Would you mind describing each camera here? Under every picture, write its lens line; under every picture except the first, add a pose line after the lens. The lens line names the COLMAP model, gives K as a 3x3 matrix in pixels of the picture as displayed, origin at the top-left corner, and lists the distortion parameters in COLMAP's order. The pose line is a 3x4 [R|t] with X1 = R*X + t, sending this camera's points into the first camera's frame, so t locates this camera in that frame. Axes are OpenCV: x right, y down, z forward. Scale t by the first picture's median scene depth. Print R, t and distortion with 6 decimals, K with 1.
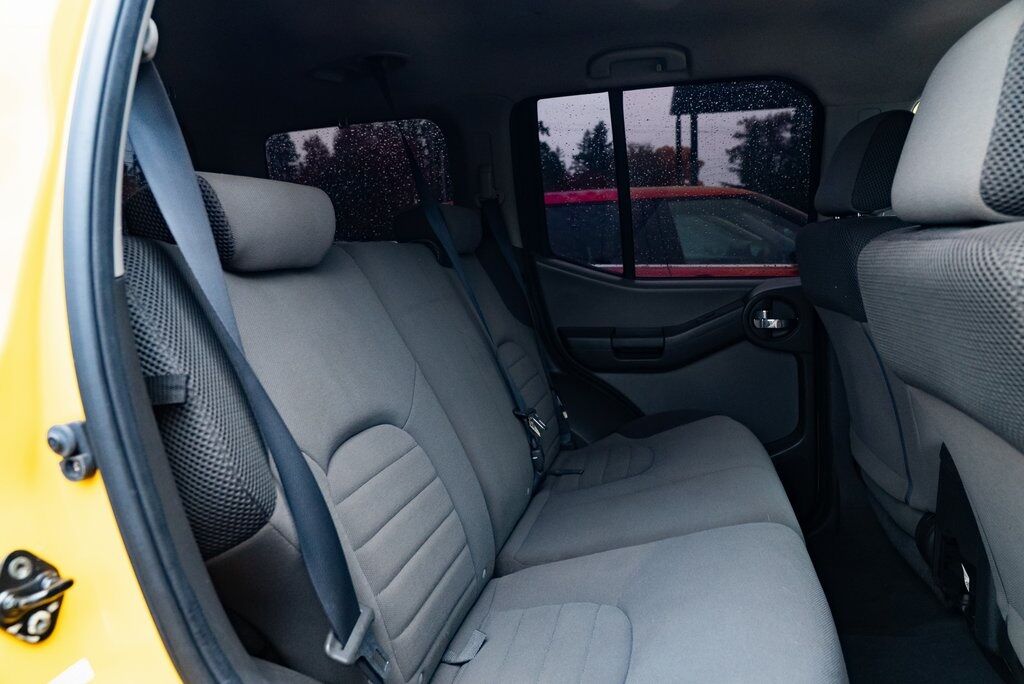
lens RADIAL K [[695.1, 0, 512.0], [0, 695.1, 342.0], [0, 0, 1]] dist [-0.043004, 0.026802]
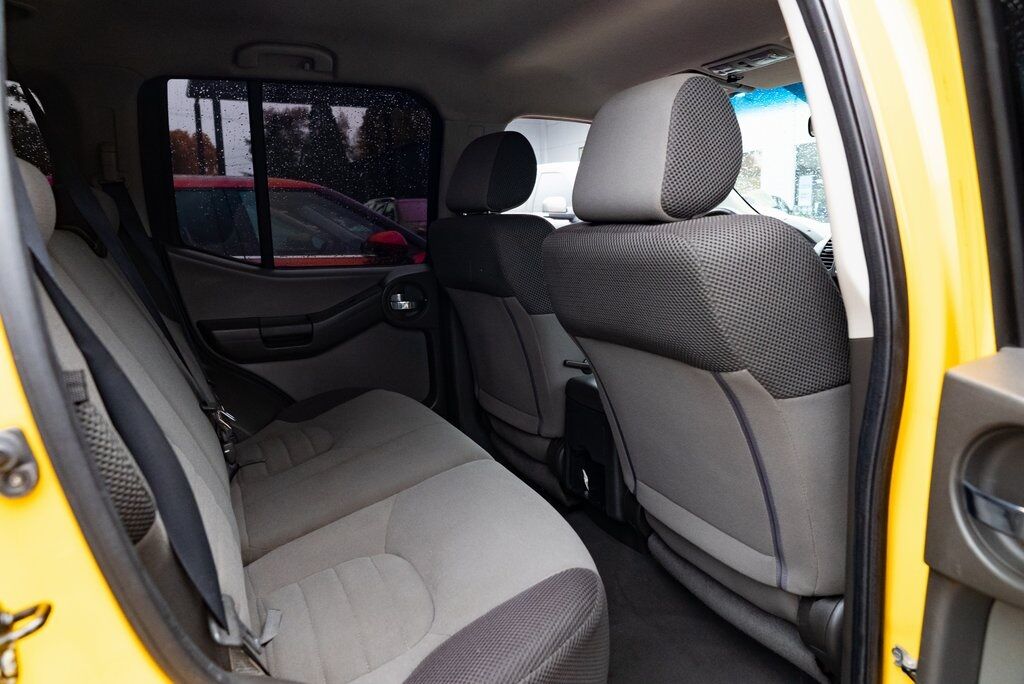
lens RADIAL K [[695.1, 0, 512.0], [0, 695.1, 342.0], [0, 0, 1]] dist [-0.043004, 0.026802]
pose [[0.794233, -0.078965, 0.602460, -0.177263], [0.072554, 0.996750, 0.034995, 0.006397], [-0.603266, 0.015917, 0.797381, -0.018507]]
